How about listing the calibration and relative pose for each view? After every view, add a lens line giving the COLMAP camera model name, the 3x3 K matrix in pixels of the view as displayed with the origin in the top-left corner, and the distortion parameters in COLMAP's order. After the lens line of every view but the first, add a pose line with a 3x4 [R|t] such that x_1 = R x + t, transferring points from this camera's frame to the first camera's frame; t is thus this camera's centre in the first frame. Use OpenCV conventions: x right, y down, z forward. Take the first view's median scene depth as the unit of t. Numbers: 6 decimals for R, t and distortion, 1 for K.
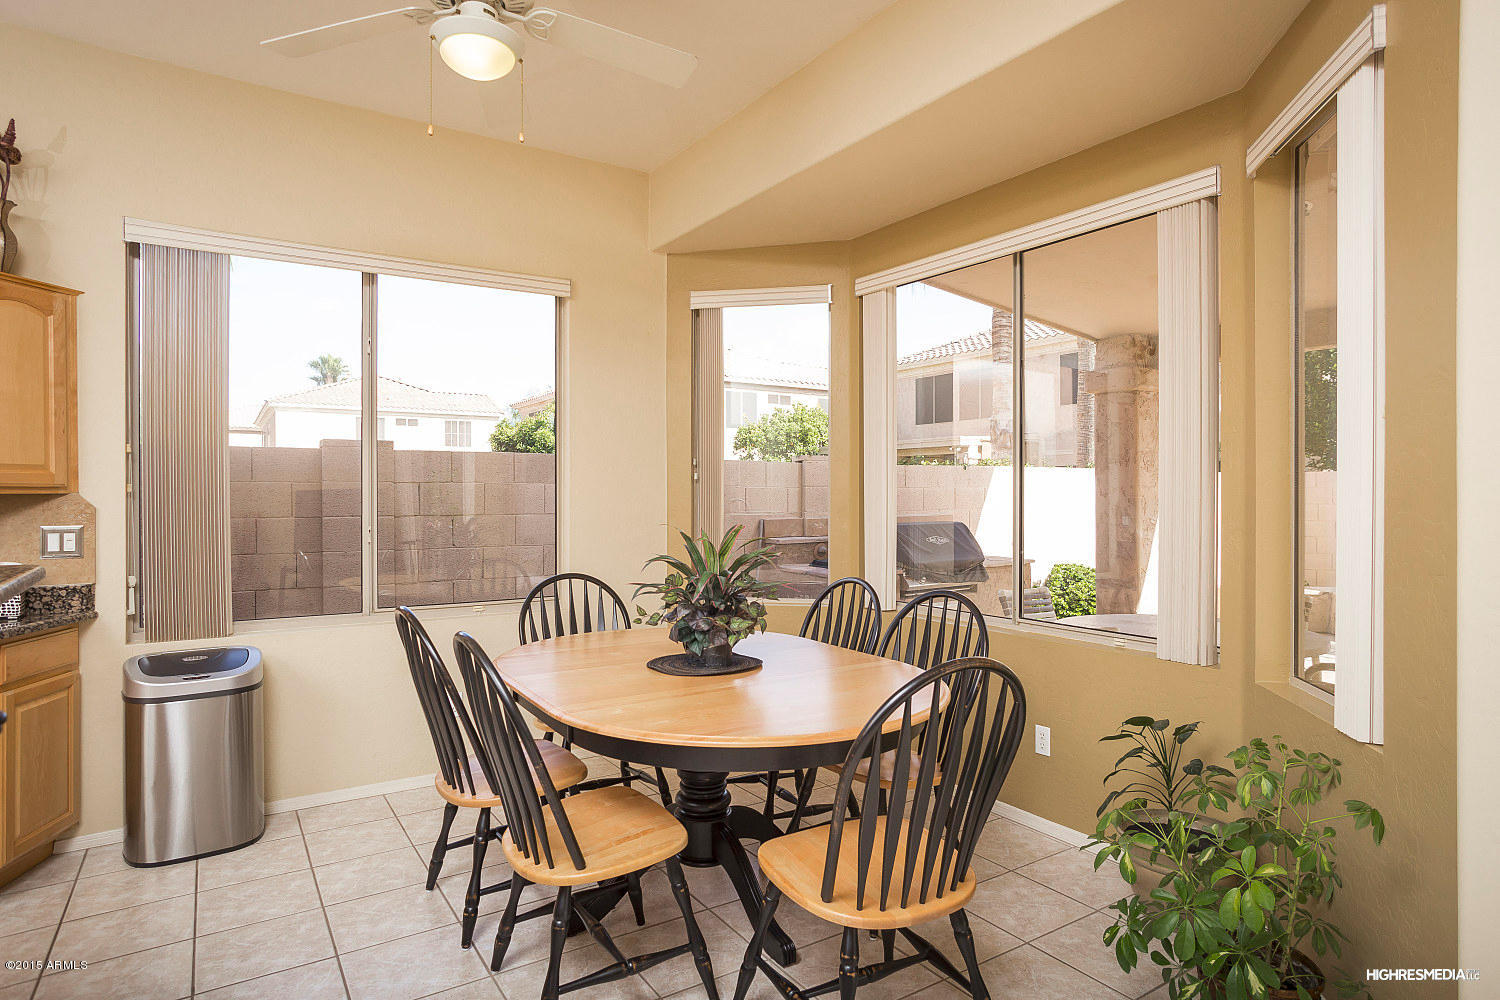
lens RADIAL K [[848.5, 0, 747.9], [0, 848.5, 496.6], [0, 0, 1]] dist [-0.001823, -0.000345]
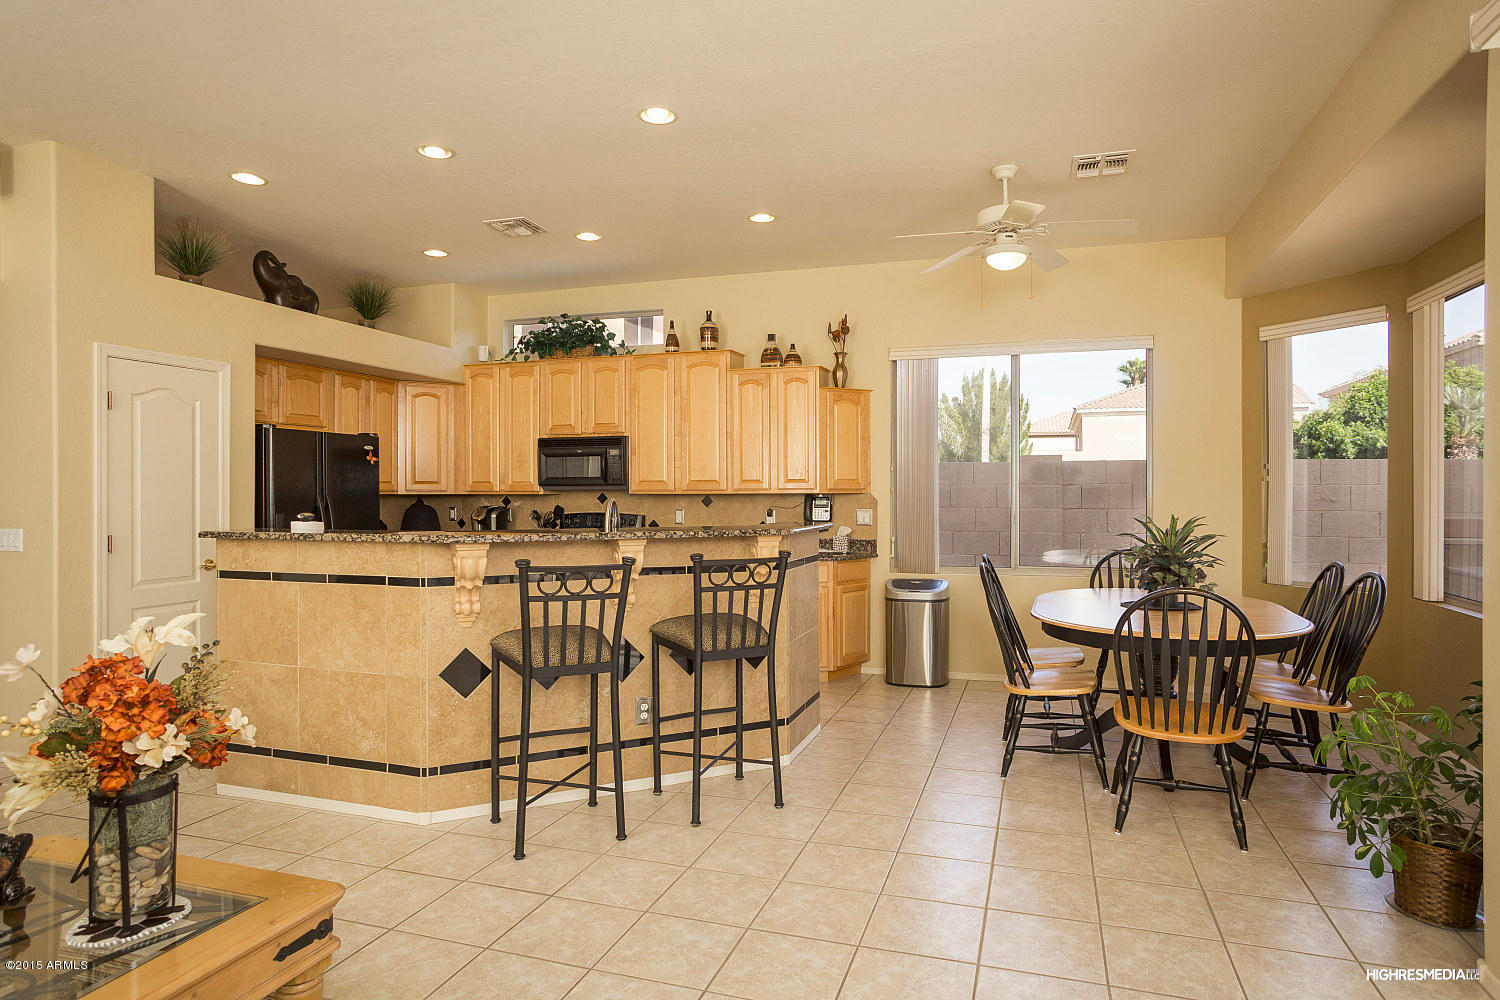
lens RADIAL K [[848.5, 0, 759.9], [0, 848.5, 492.3], [0, 0, 1]] dist [-0.001823, -0.000345]
pose [[0.631536, -0.000741, -0.775346, 0.580426], [-0.000715, 0.999999, -0.001539, -0.002206], [0.775346, 0.001526, 0.631535, -0.448033]]
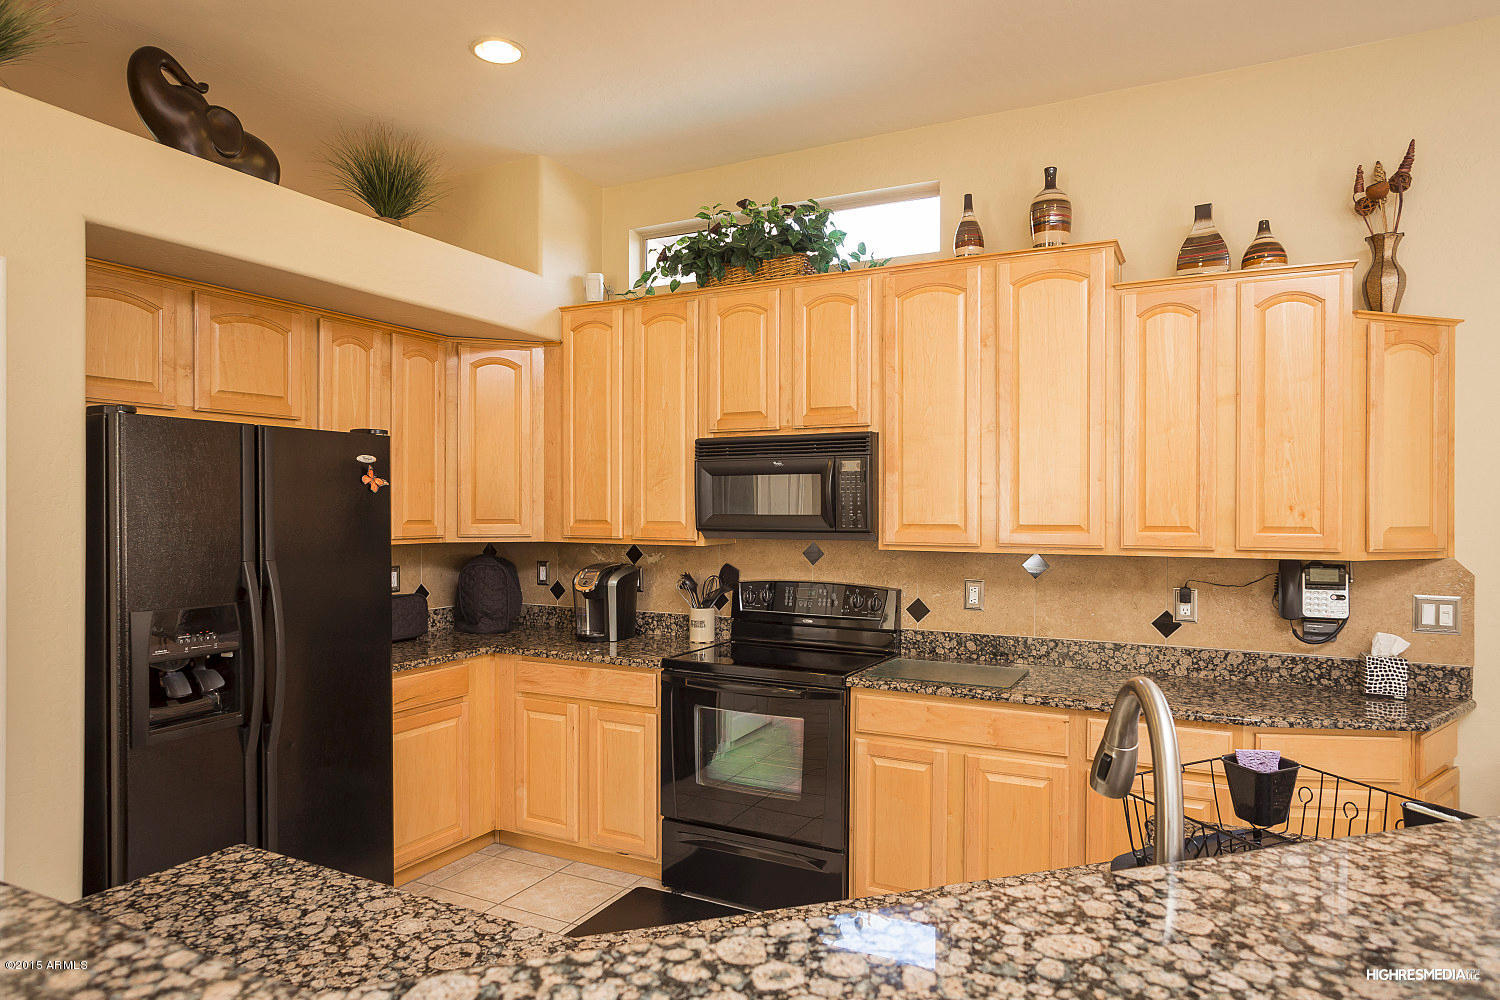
lens RADIAL K [[927.5, 0, 746.3], [0, 927.5, 509.5], [0, 0, 1]] dist [-0.004045, -0.001712]
pose [[0.500214, 0.003899, -0.865893, -0.343861], [-0.004378, 0.999988, 0.001974, -0.051718], [0.865891, 0.002803, 0.500226, -0.081379]]
